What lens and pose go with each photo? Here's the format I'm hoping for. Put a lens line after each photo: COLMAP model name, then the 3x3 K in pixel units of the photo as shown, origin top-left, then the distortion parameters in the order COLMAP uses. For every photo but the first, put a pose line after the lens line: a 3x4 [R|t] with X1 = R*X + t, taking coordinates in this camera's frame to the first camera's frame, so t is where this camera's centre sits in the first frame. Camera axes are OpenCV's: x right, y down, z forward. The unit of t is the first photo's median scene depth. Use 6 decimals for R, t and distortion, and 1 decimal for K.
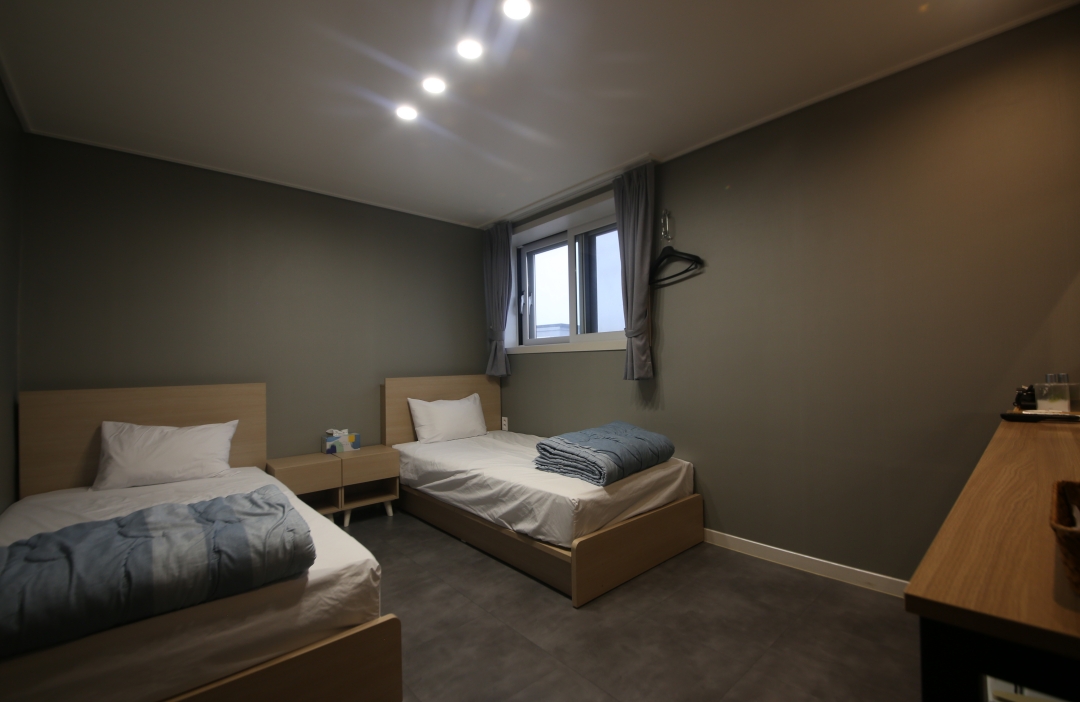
lens RADIAL K [[457.6, 0, 540.0], [0, 457.6, 351.0], [0, 0, 1]] dist [-0.064314, -0.000377]
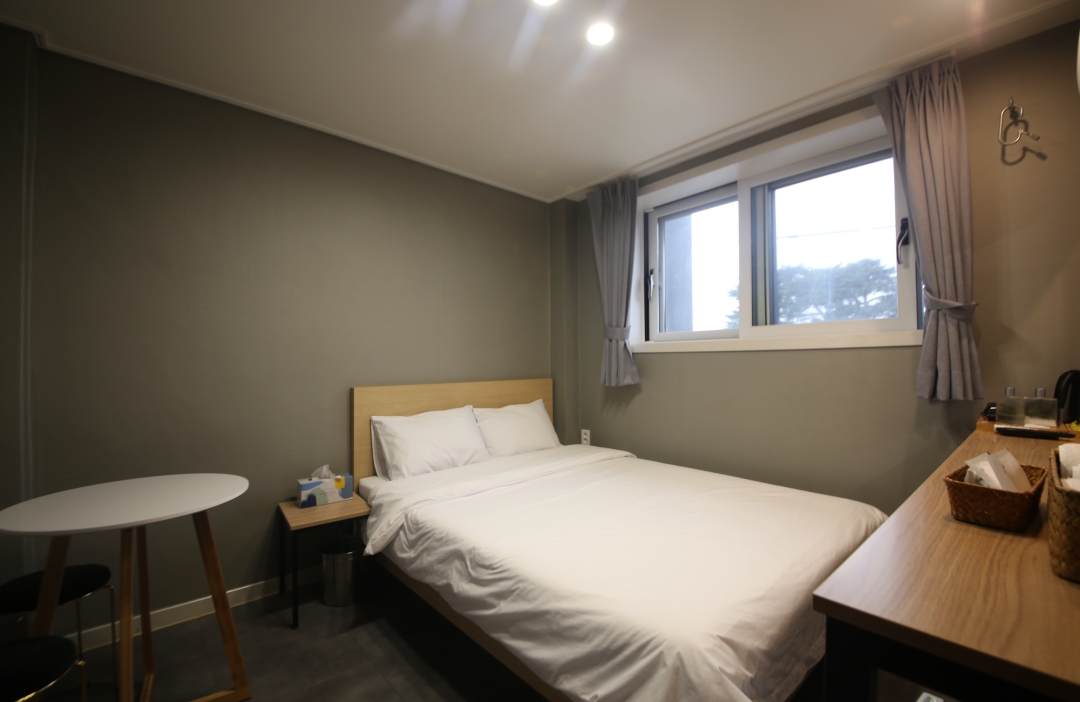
lens RADIAL K [[457.6, 0, 540.0], [0, 457.6, 351.0], [0, 0, 1]] dist [-0.064314, -0.000377]
pose [[0.999600, 0.005068, -0.027840, -0.204995], [-0.005036, 0.999987, 0.001209, 0.003324], [0.027846, -0.001068, 0.999612, 0.249990]]
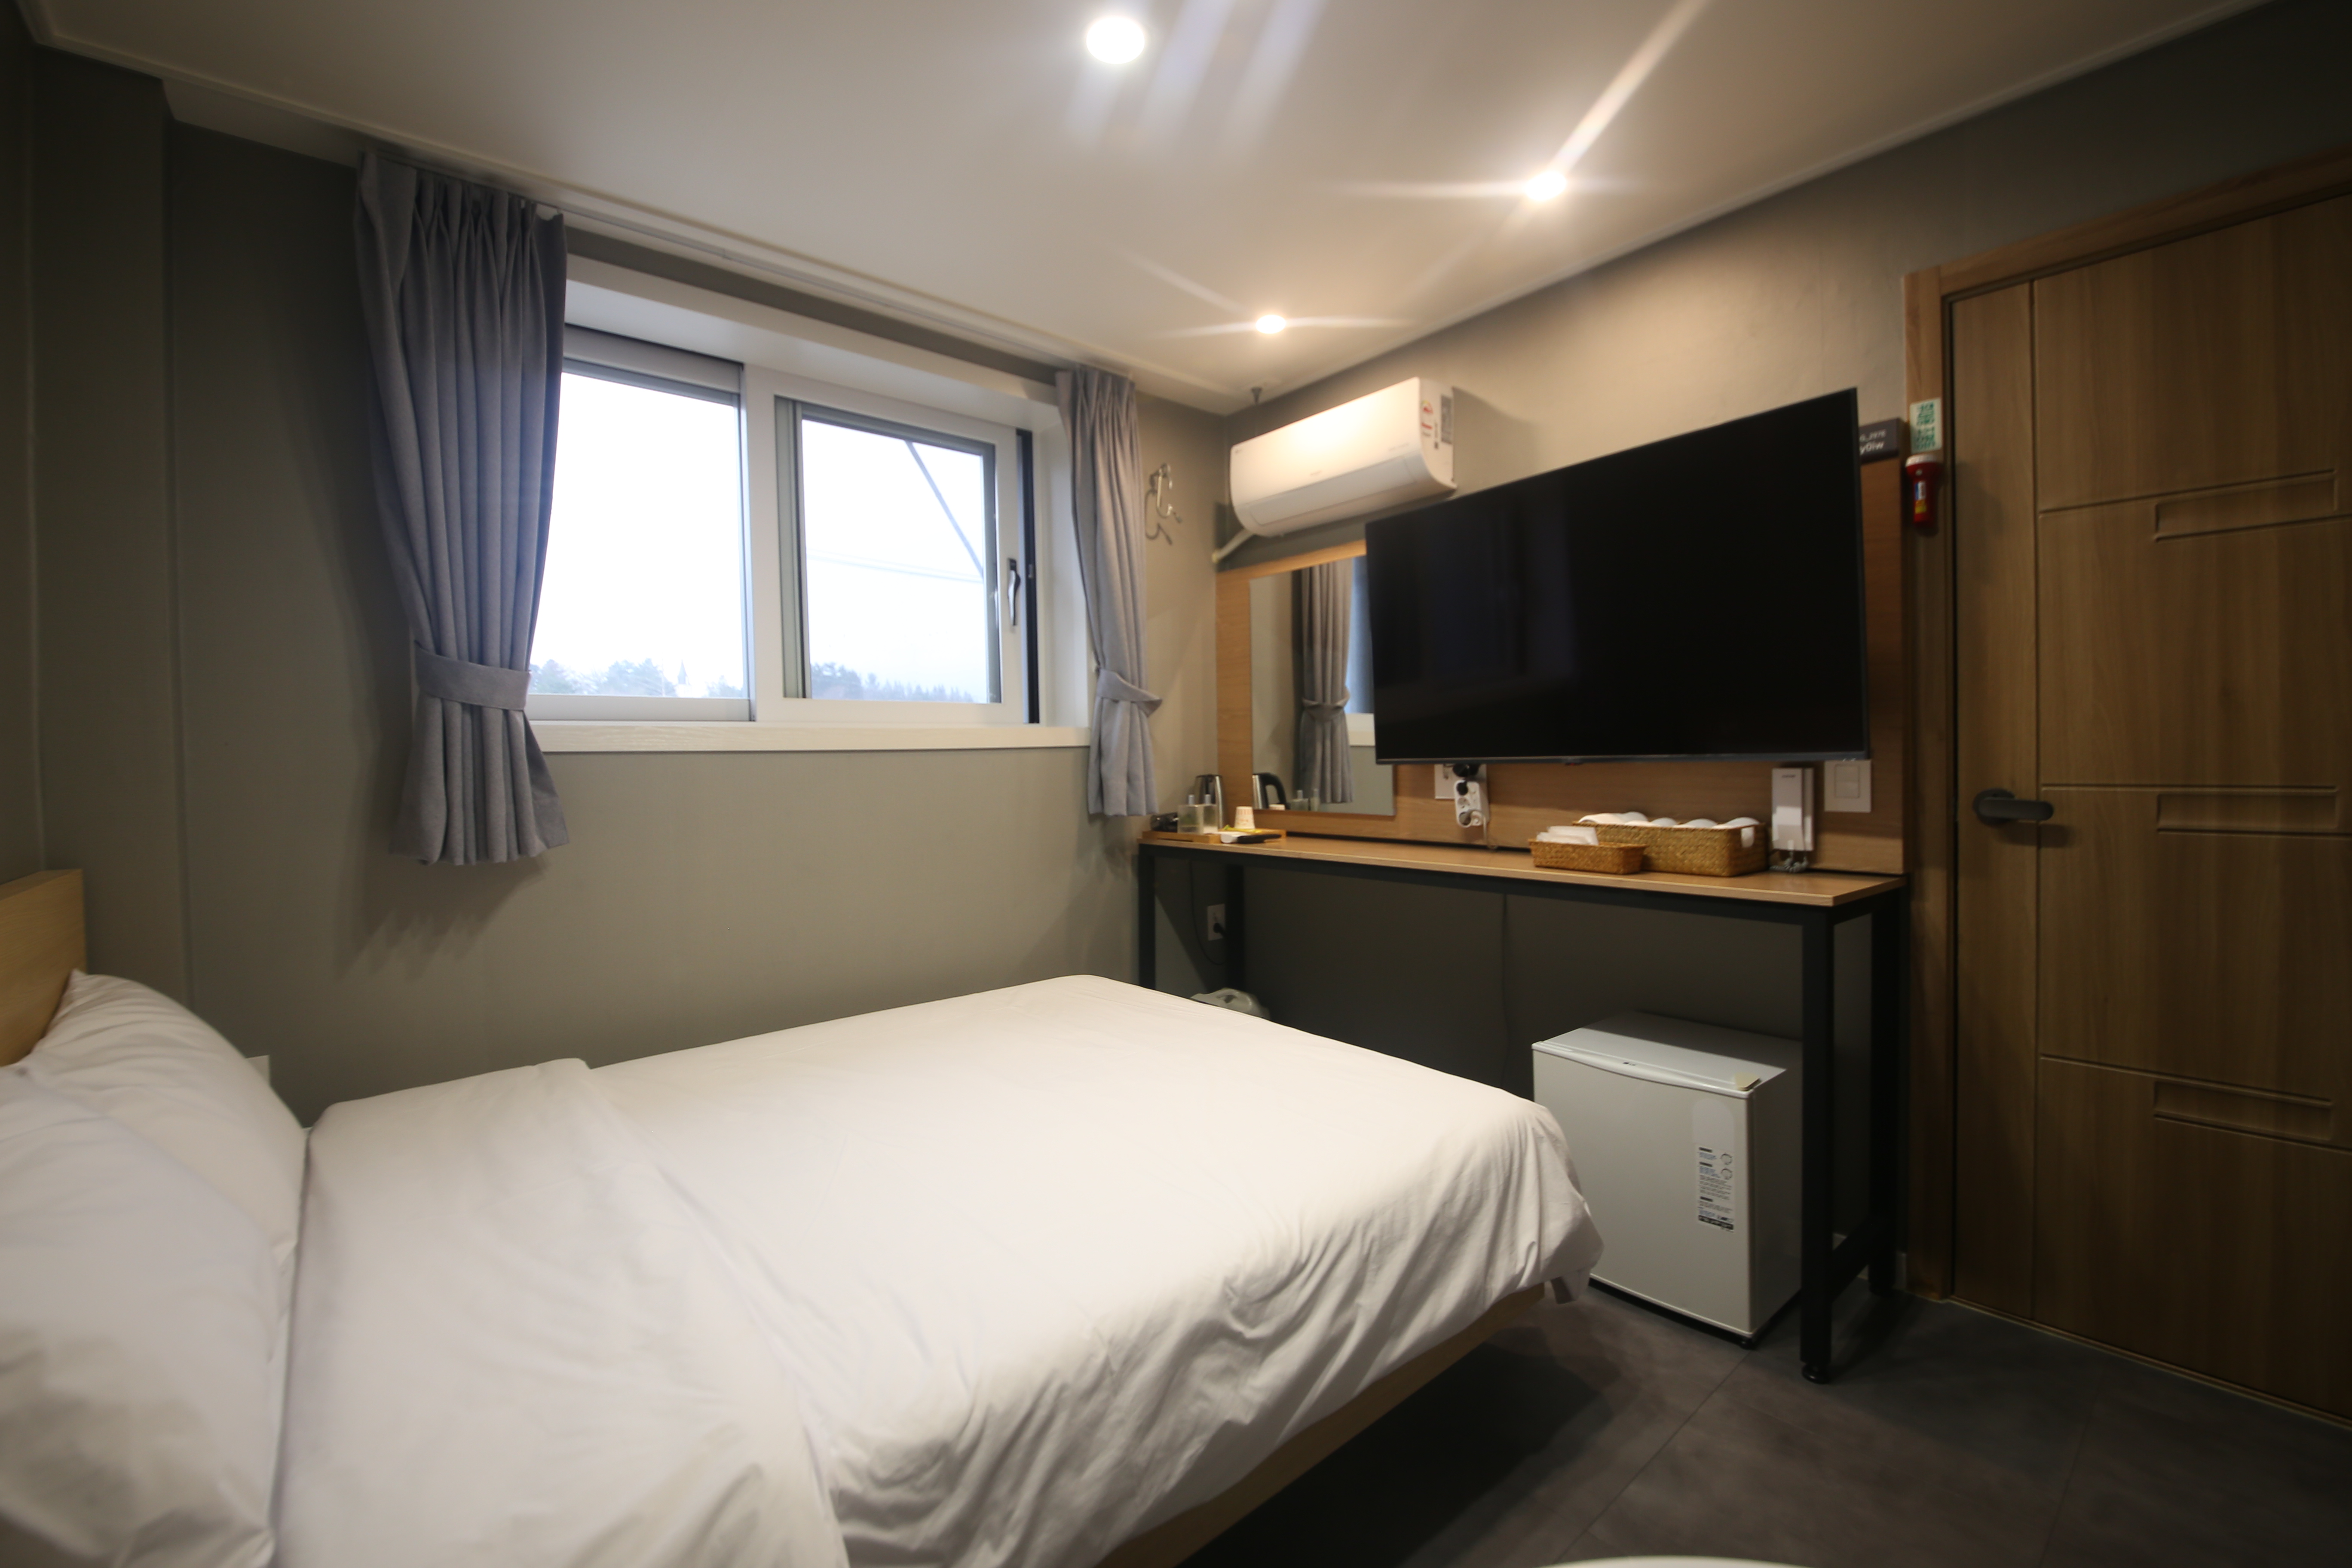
lens RADIAL K [[991.9, 0, 1176.0], [0, 991.9, 784.0], [0, 0, 1]] dist [-0.043346, 0.000015]
pose [[0.028876, -0.019048, 0.999402, -0.540511], [-0.004428, 0.999806, 0.019184, 0.009394], [-0.999573, -0.004980, 0.028786, 0.603024]]
